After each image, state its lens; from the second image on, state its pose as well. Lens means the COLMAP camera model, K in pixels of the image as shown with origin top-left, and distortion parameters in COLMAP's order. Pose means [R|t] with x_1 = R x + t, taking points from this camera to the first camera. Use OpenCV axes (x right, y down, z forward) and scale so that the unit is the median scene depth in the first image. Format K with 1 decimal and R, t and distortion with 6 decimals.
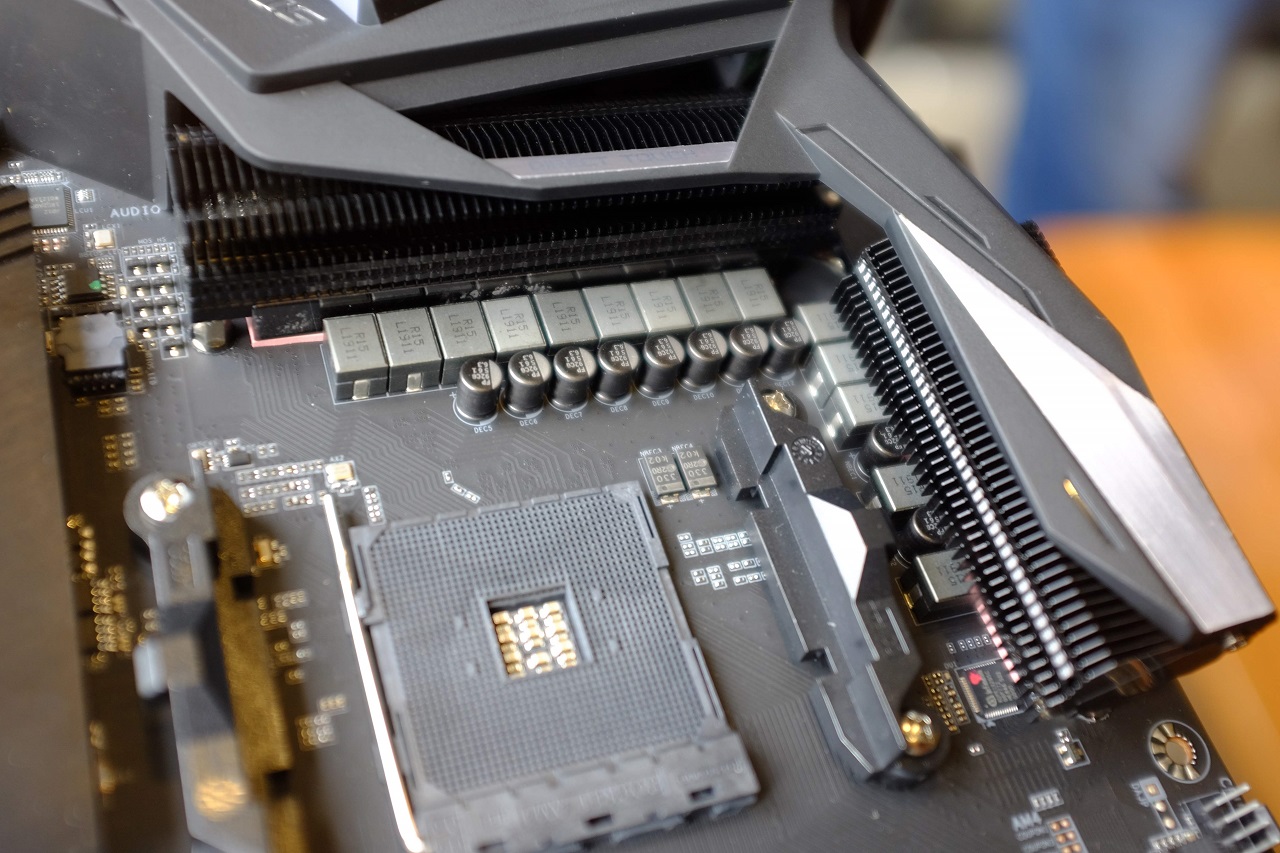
lens RADIAL K [[1343.2, 0, 640.0], [0, 1343.2, 426.5], [0, 0, 1]] dist [-0.154972, 0.330639]
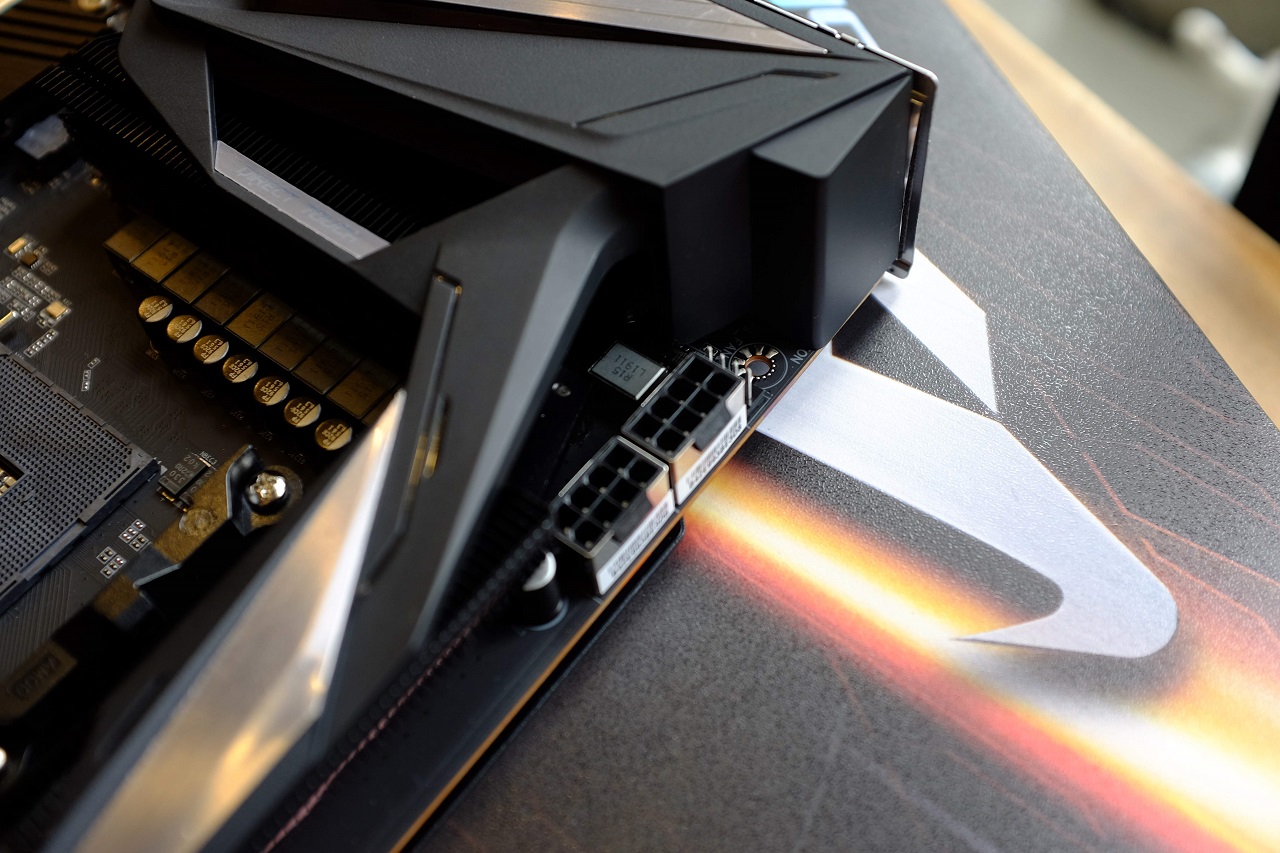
lens RADIAL K [[1343.2, 0, 640.0], [0, 1343.2, 426.5], [0, 0, 1]] dist [-0.154972, 0.330639]
pose [[0.539968, 0.521843, -0.660390, 0.923367], [-0.592469, 0.792950, 0.142160, -0.372433], [0.597842, 0.314499, 0.737344, 0.464598]]
